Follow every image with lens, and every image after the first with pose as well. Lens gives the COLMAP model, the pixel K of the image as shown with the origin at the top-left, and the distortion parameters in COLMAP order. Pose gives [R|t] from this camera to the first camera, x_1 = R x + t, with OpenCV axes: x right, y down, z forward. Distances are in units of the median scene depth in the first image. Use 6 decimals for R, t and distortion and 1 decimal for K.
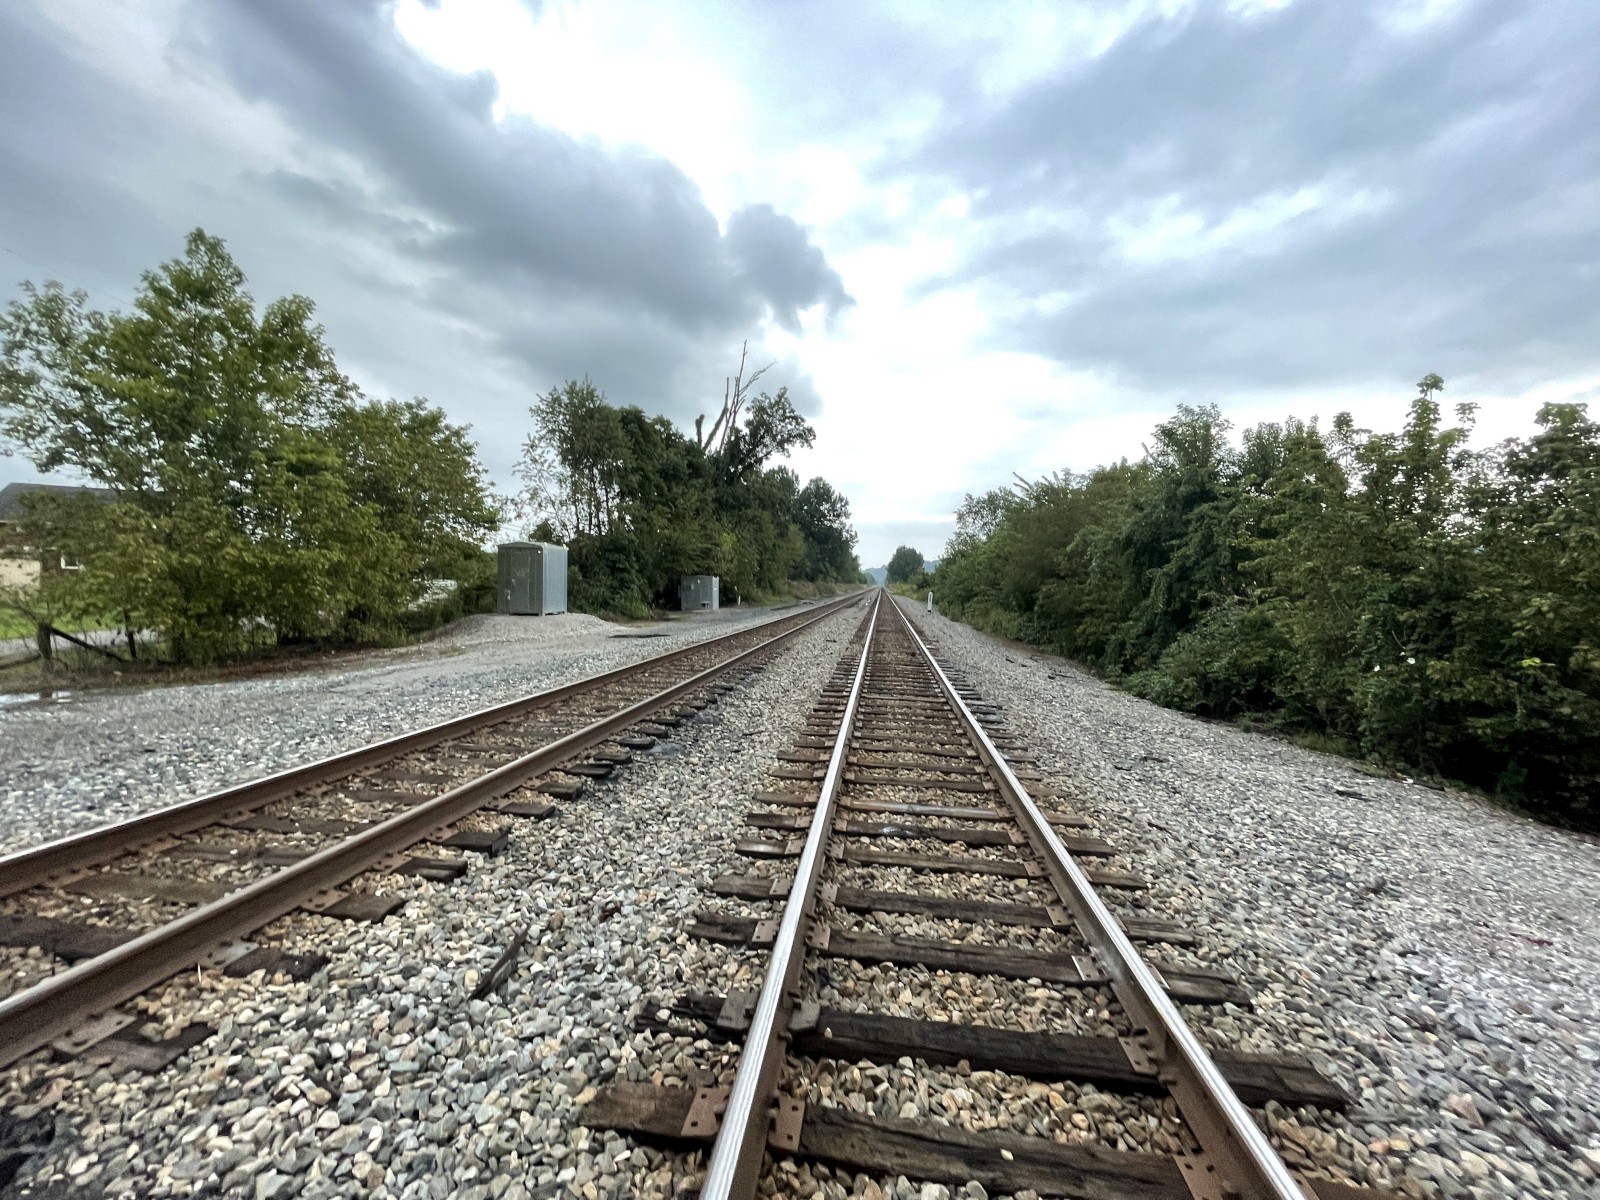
lens RADIAL K [[644.8, 0, 808.1], [0, 644.8, 596.6], [0, 0, 1]] dist [-0.004903, 0.000450]
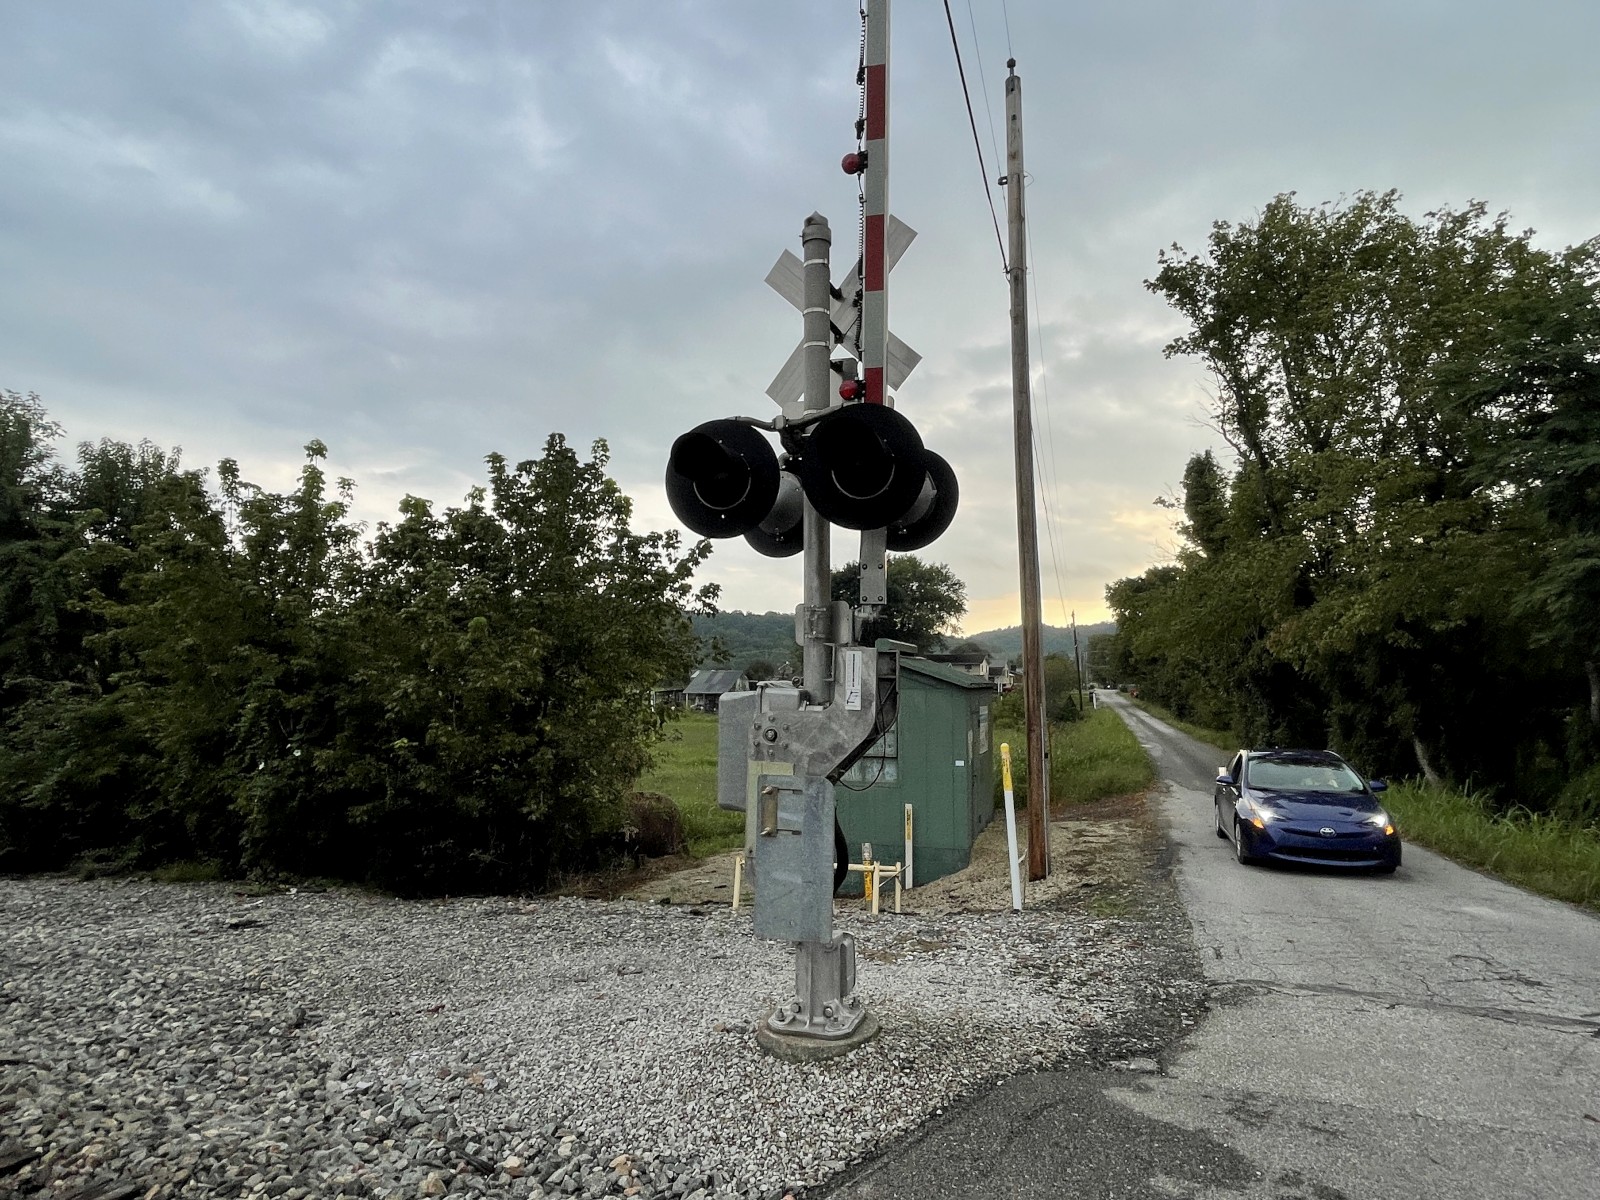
lens RADIAL K [[876.3, 0, 807.0], [0, 876.3, 600.8], [0, 0, 1]] dist [-0.002692, -0.000636]
pose [[0.252452, 0.062072, 0.965616, -0.082176], [0.018906, 0.997433, -0.069060, -0.015684], [-0.967425, 0.035691, 0.250630, 0.002790]]
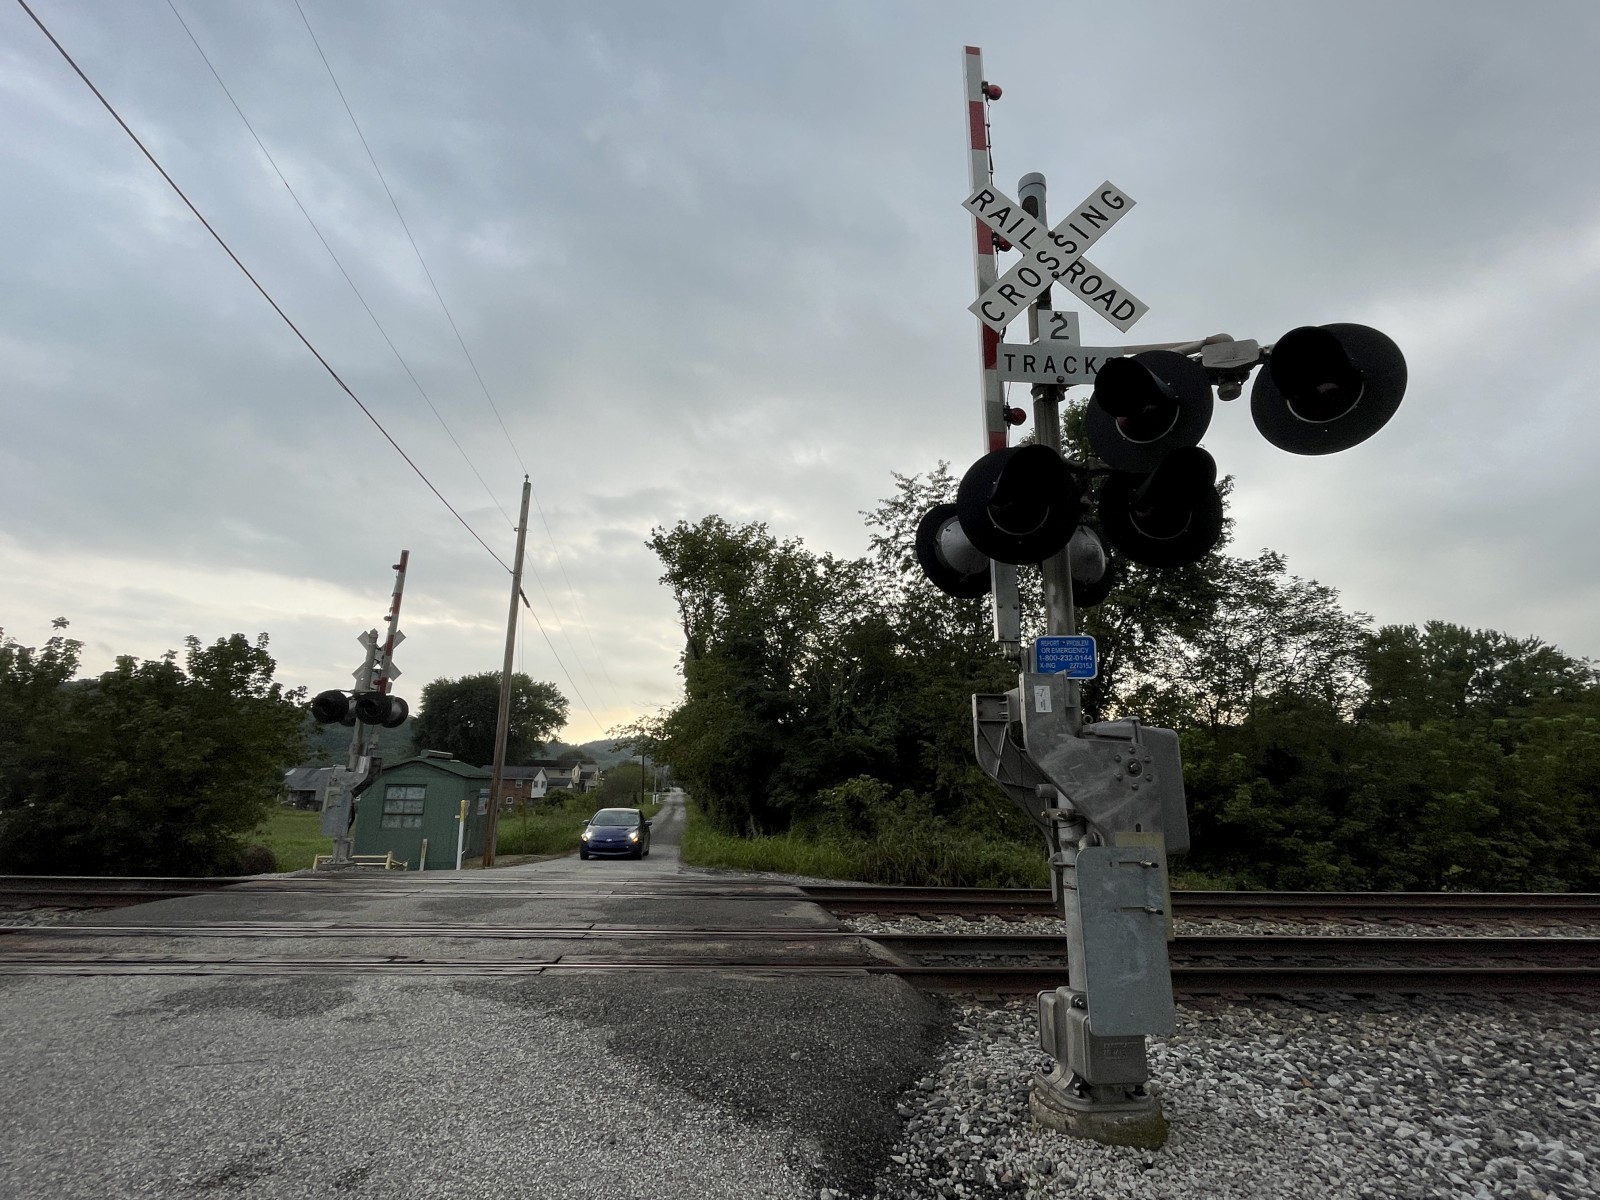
lens RADIAL K [[754.0, 0, 806.4], [0, 754.0, 600.3], [0, 0, 1]] dist [-0.000309, -0.001274]
pose [[-0.206800, 0.208338, 0.955944, -1.545336], [-0.007749, 0.976686, -0.214535, -0.009011], [-0.978352, -0.051773, -0.200365, -0.536554]]
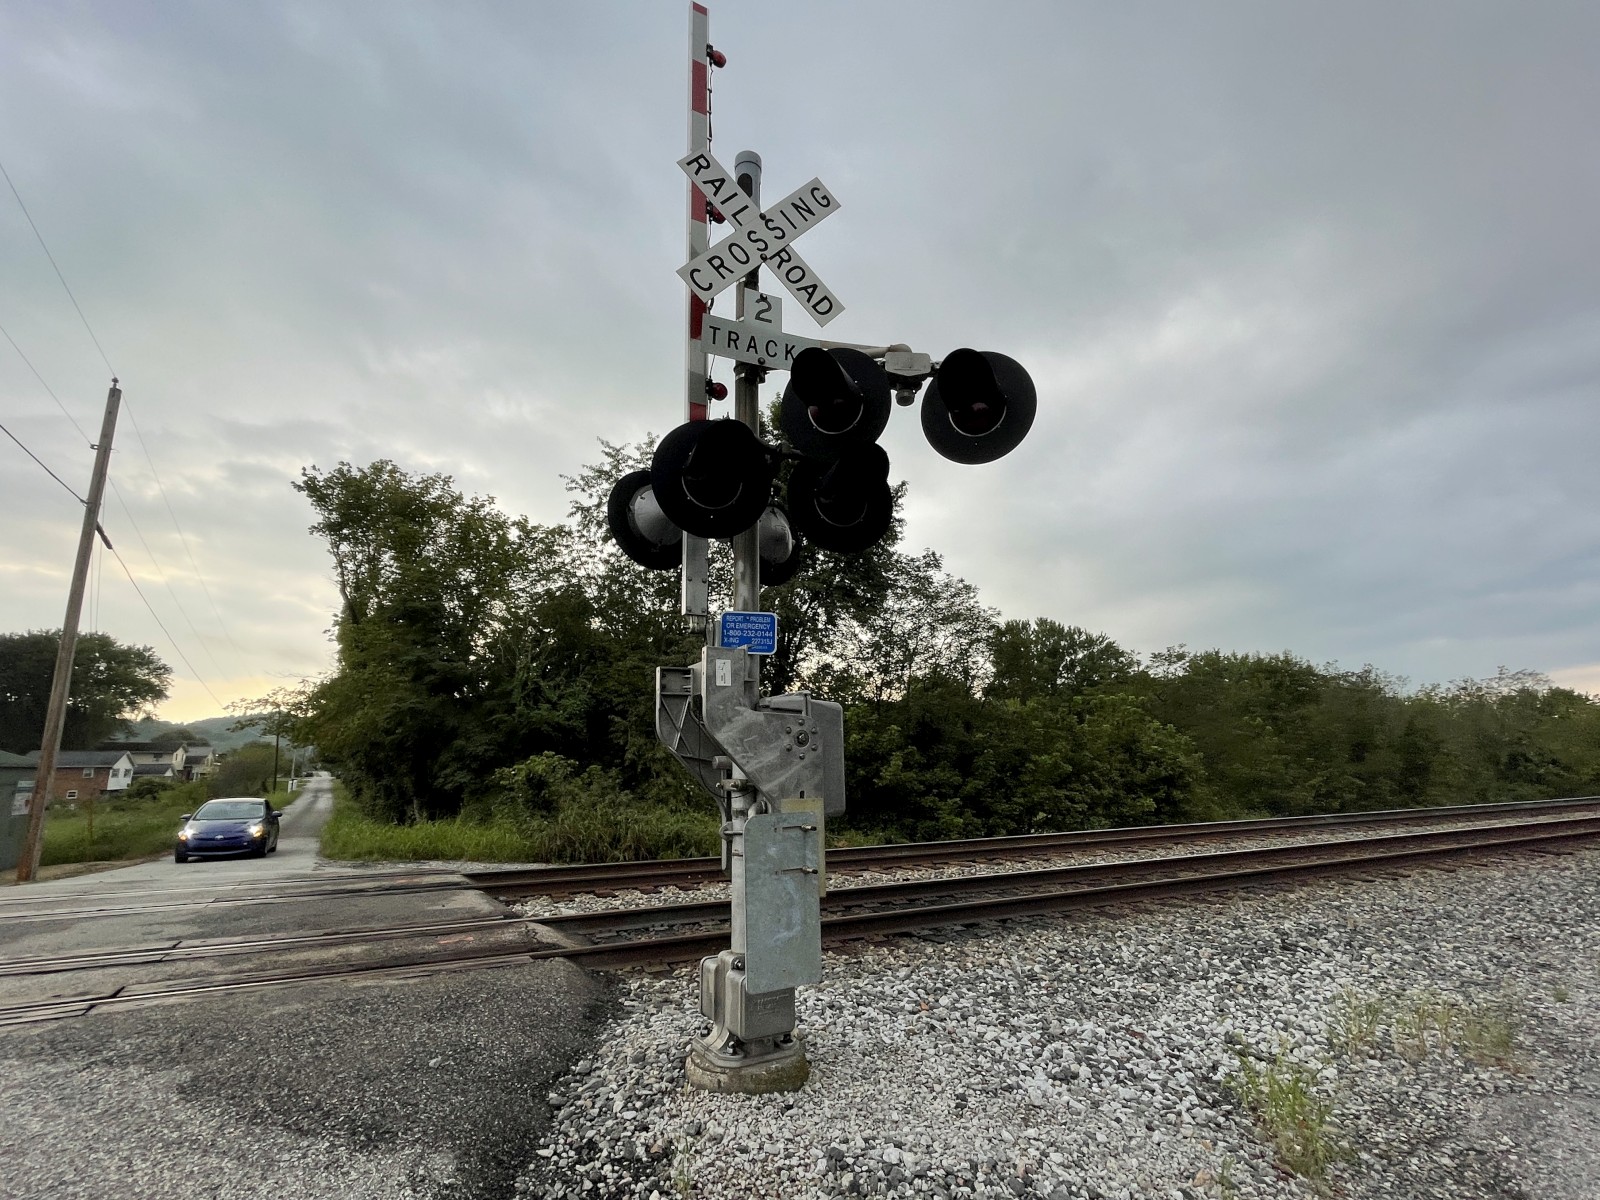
lens RADIAL K [[754.0, 0, 804.7], [0, 754.0, 599.6], [0, 0, 1]] dist [-0.000309, -0.001274]
pose [[-0.565458, 0.157087, 0.809680, -1.536732], [0.010339, 0.982968, -0.183486, -0.008269], [-0.824713, -0.095383, -0.557451, -0.549006]]
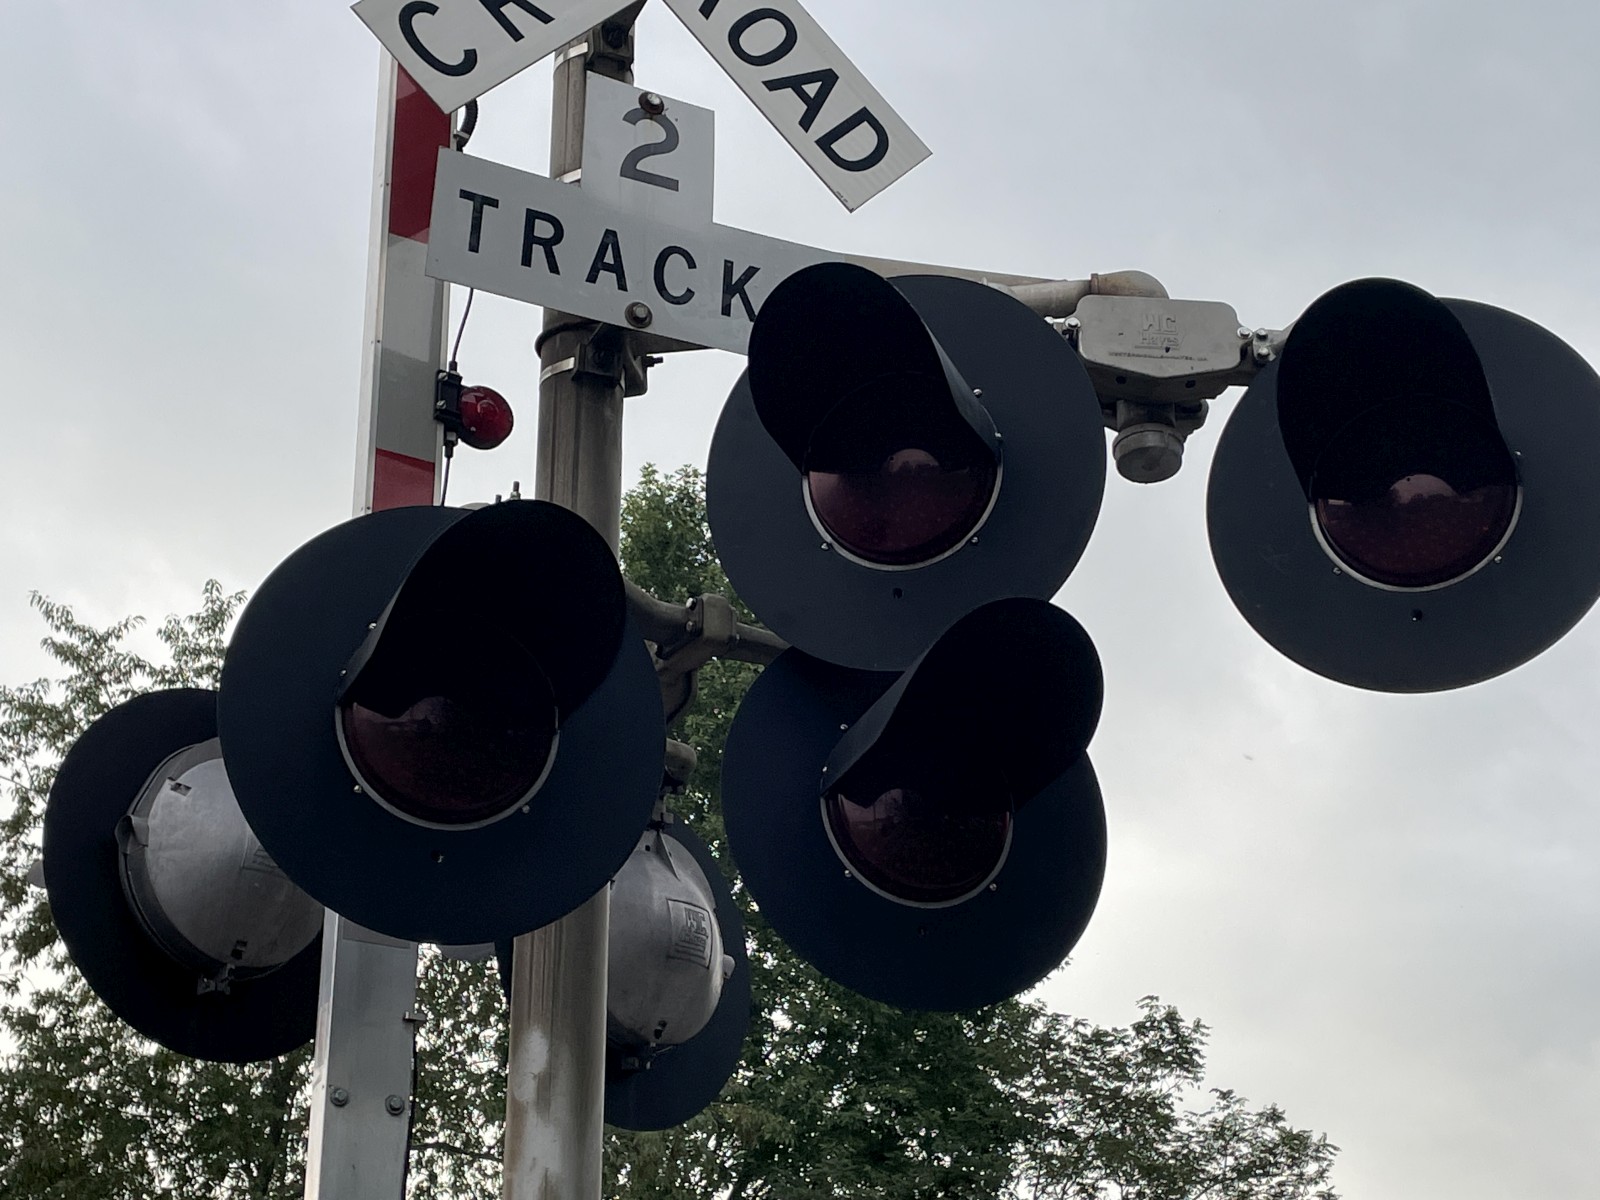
lens RADIAL K [[2554.7, 0, 761.3], [0, 2554.7, 609.1], [0, 0, 1]] dist [0.108063, 0.000000]
pose [[-0.583045, 0.312203, 0.750058, -1.496243], [-0.006888, 0.921284, -0.388829, -0.018992], [-0.812410, -0.231872, -0.535000, -0.564026]]
